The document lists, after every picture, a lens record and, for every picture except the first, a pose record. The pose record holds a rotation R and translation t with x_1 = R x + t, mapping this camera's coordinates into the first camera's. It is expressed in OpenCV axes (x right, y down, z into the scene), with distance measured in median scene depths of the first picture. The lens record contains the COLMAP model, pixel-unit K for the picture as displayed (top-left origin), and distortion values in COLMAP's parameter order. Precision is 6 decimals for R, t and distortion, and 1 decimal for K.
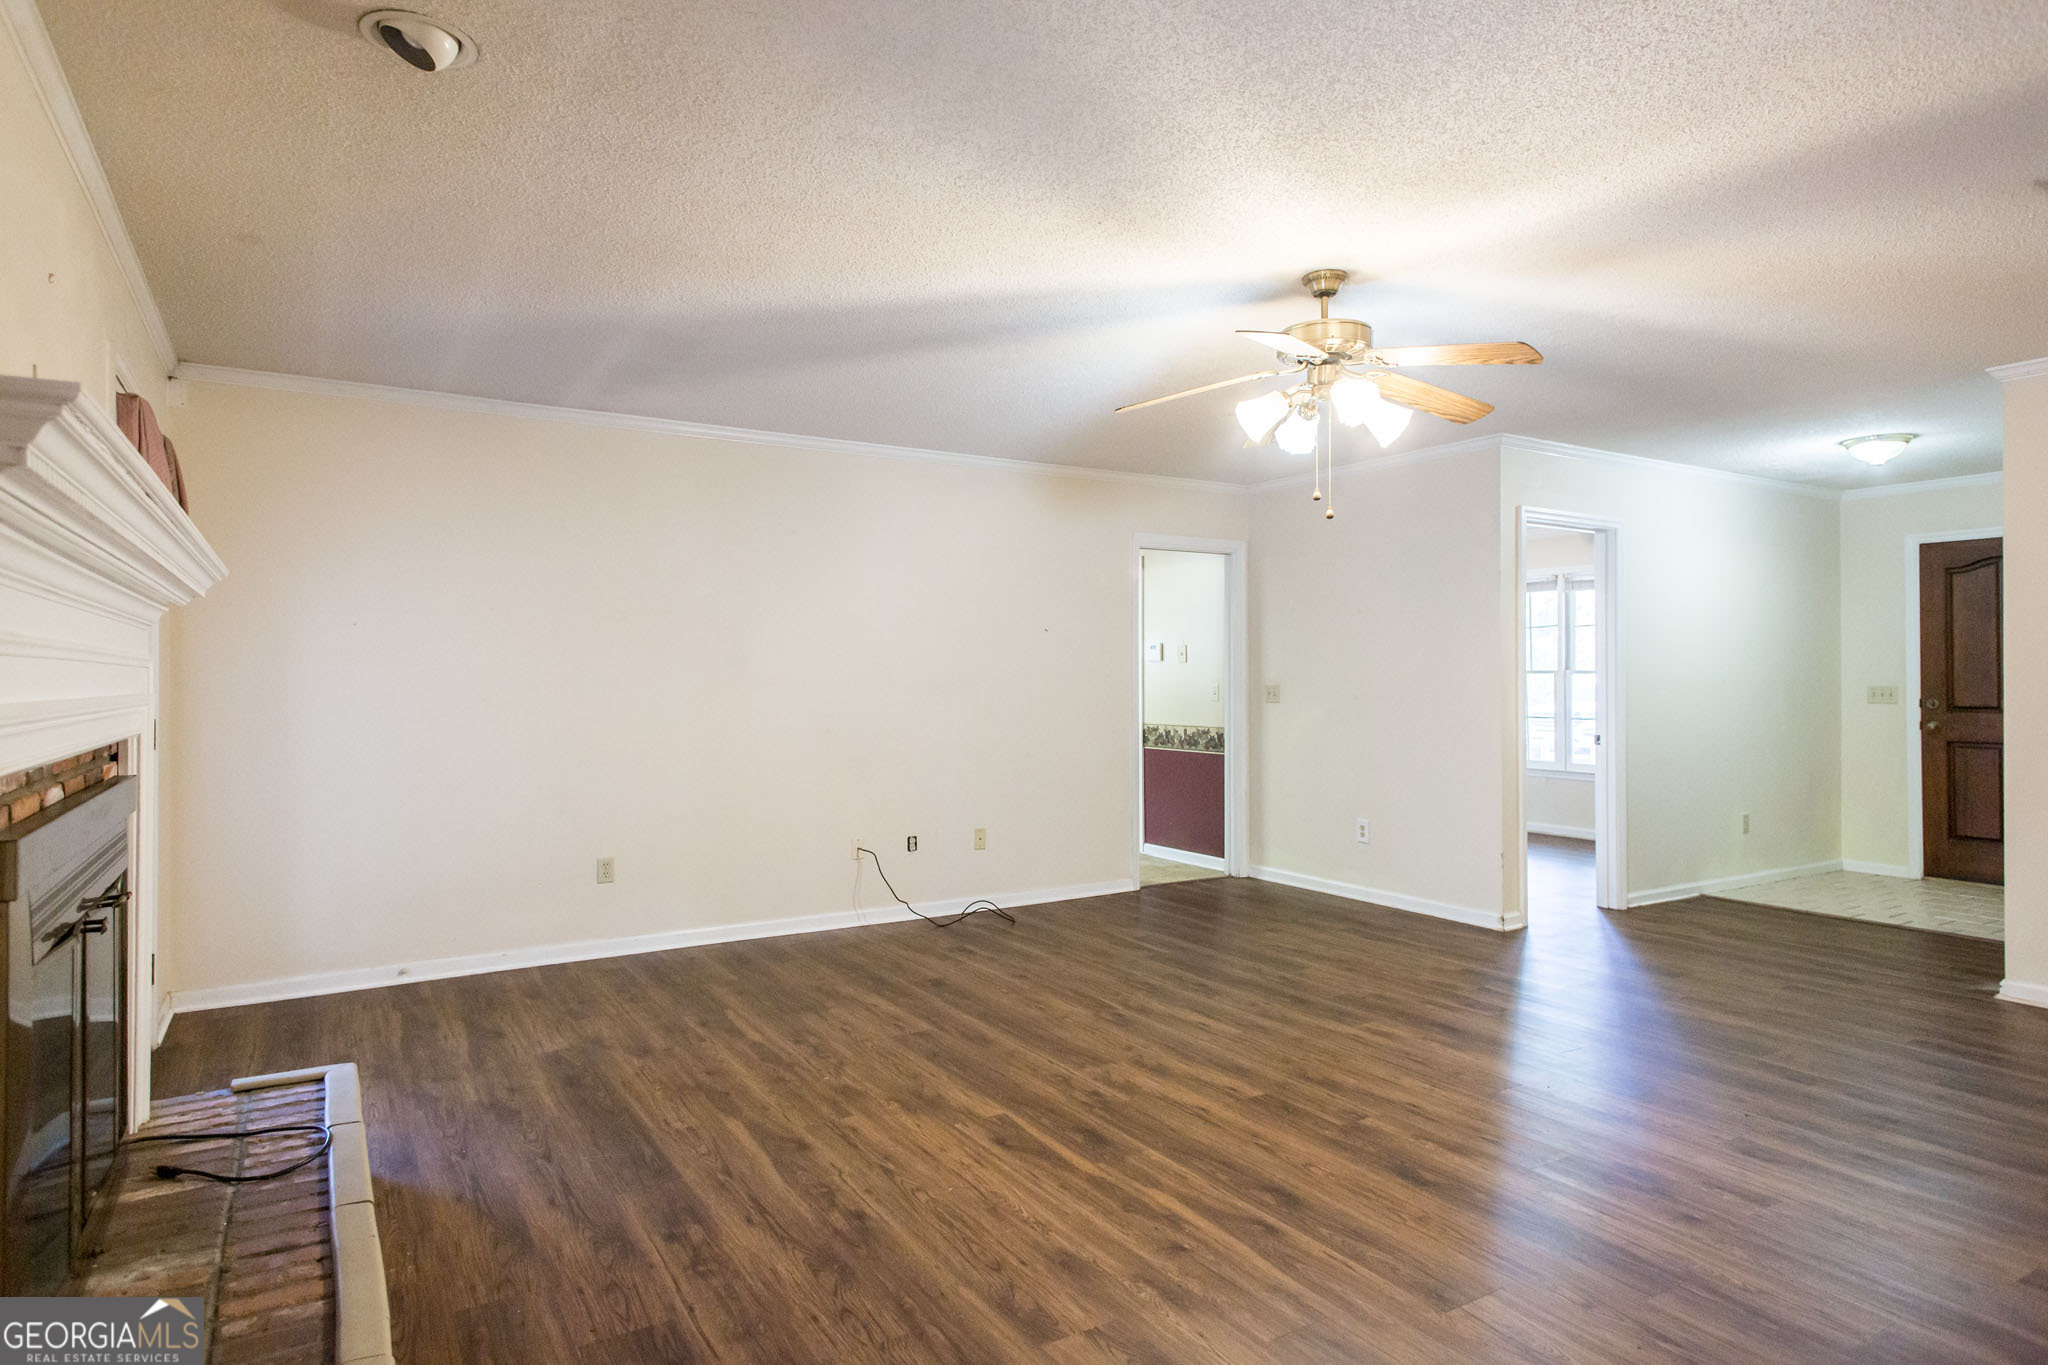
lens RADIAL K [[1166.8, 0, 1009.3], [0, 1166.8, 666.3], [0, 0, 1]] dist [0.017967, -0.000428]
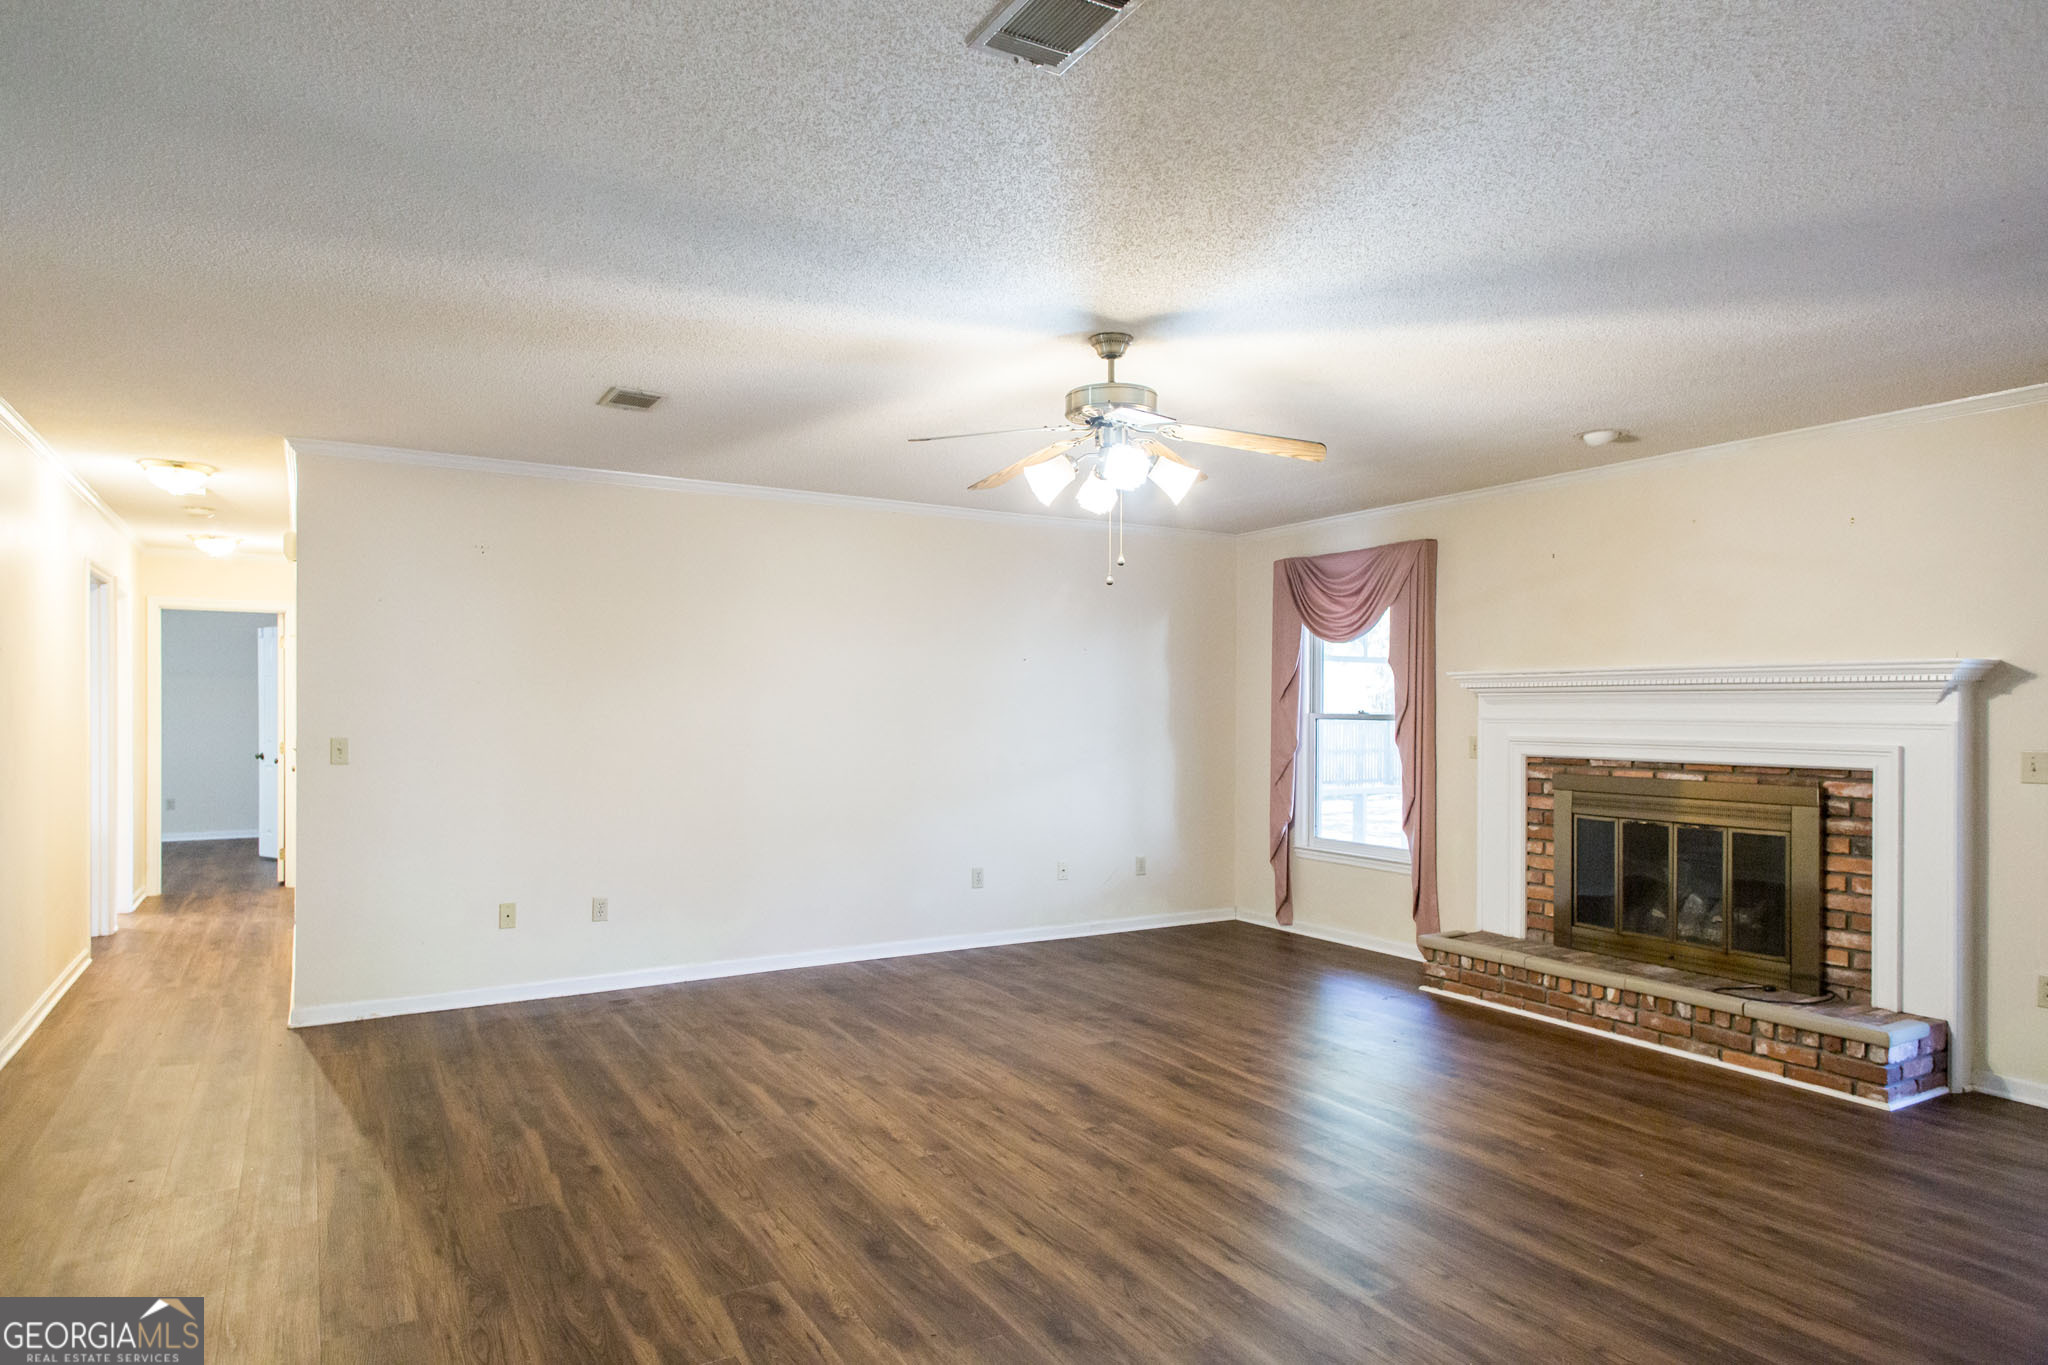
lens RADIAL K [[1196.1, 0, 1028.3], [0, 1196.1, 706.3], [0, 0, 1]] dist [0.019152, -0.000188]
pose [[-0.999966, -0.002439, 0.007920, 0.252885], [-0.002538, 0.999917, -0.012600, -0.002813], [-0.007889, -0.012620, -0.999889, 1.548767]]
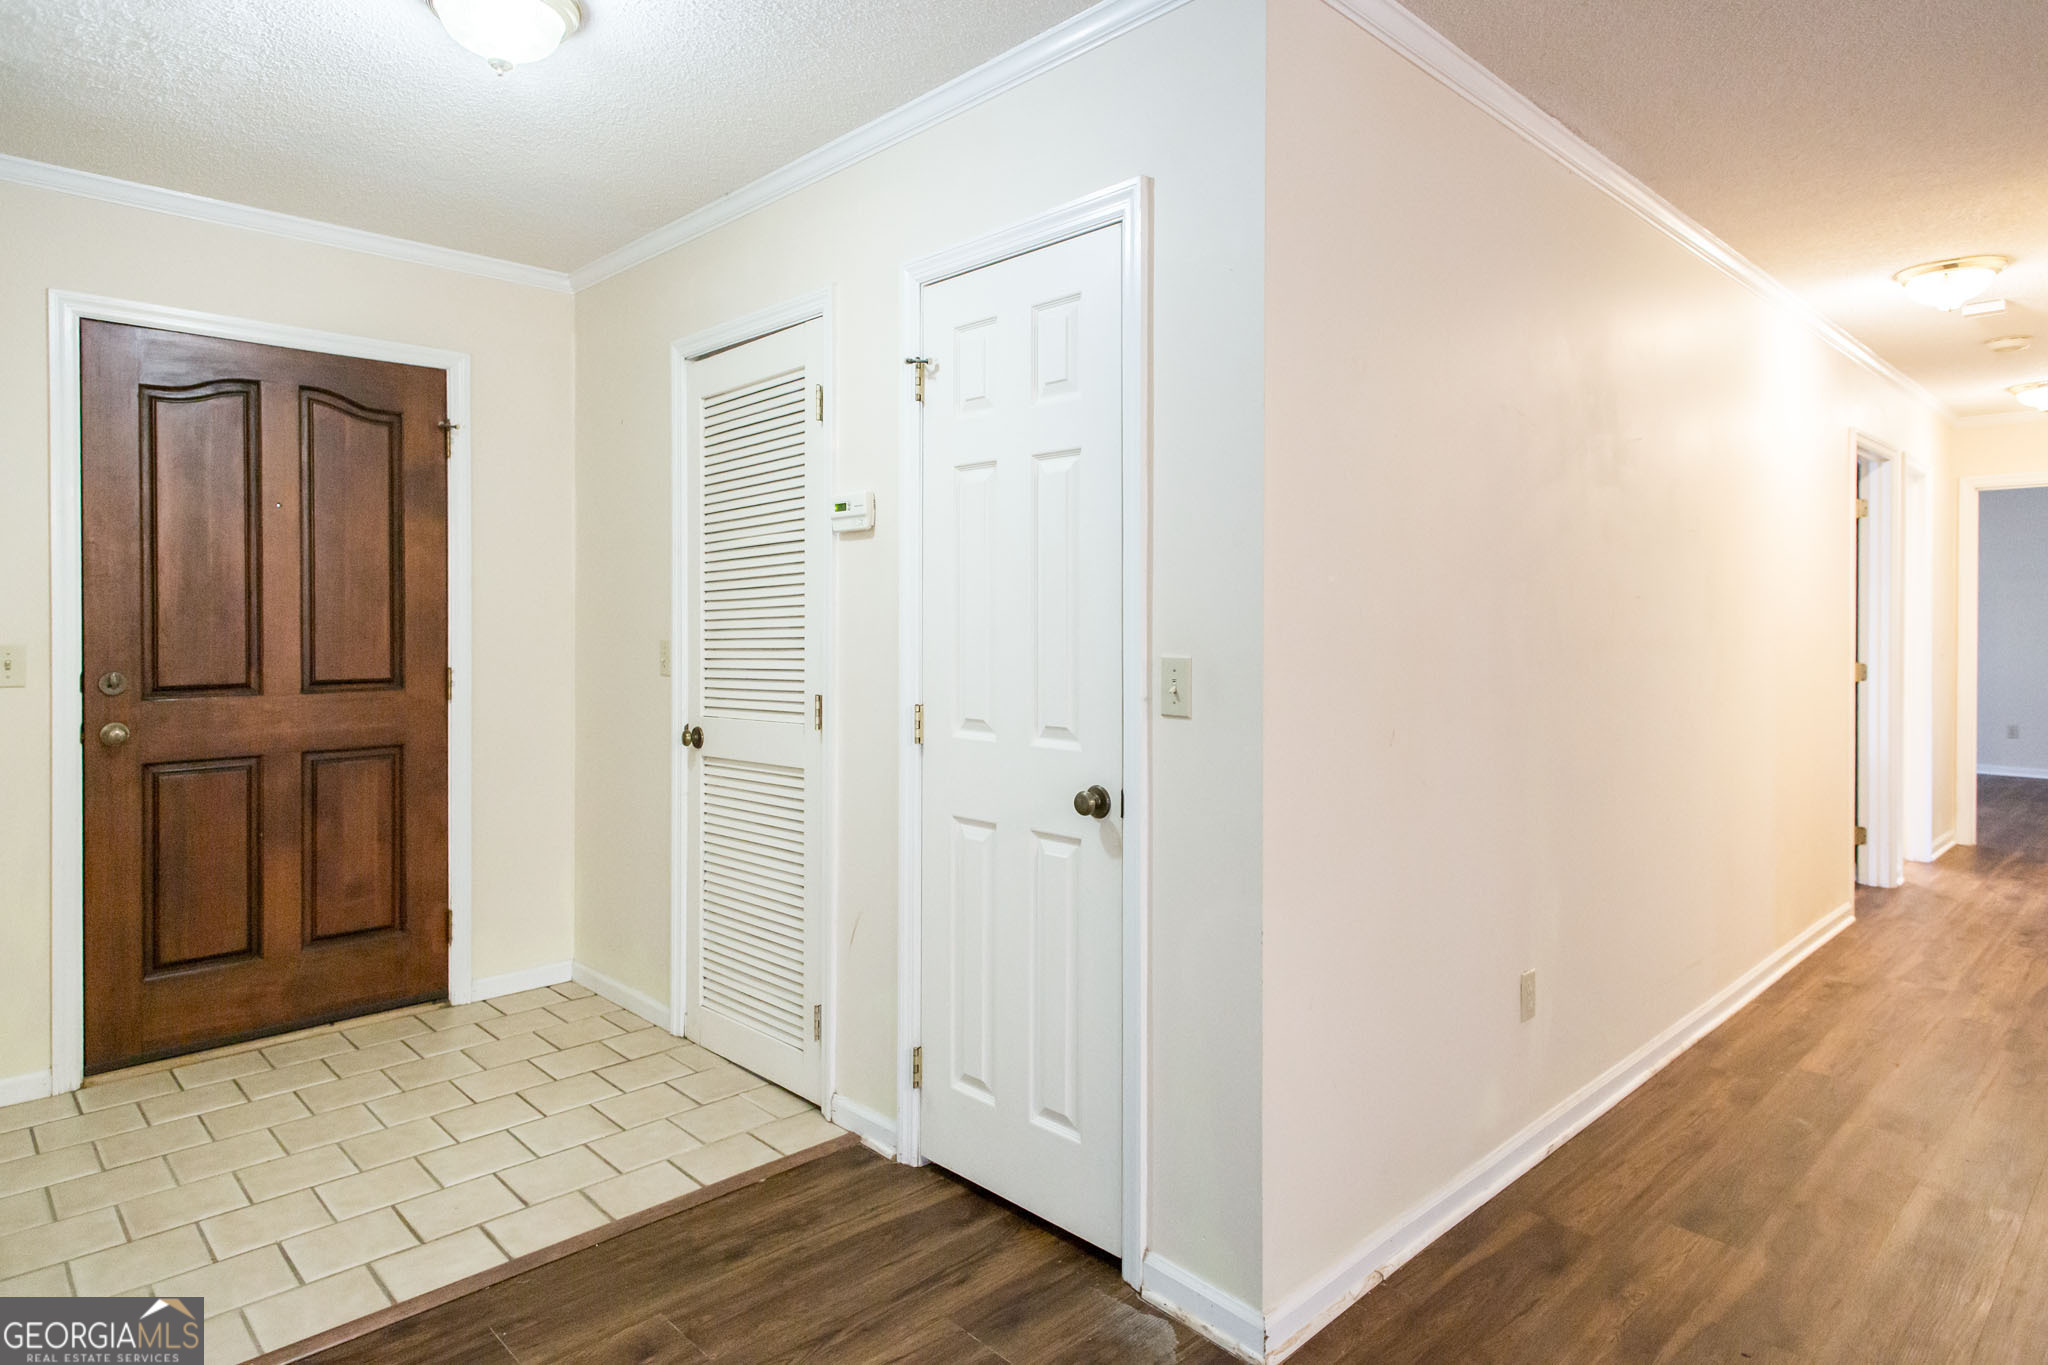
lens RADIAL K [[1144.0, 0, 1006.7], [0, 1144.0, 628.5], [0, 0, 1]] dist [0.017007, 0.000252]
pose [[-0.203027, -0.002956, 0.979169, 0.440721], [-0.011248, 0.999937, 0.000686, 0.010929], [-0.979109, -0.010874, -0.203047, 1.167057]]
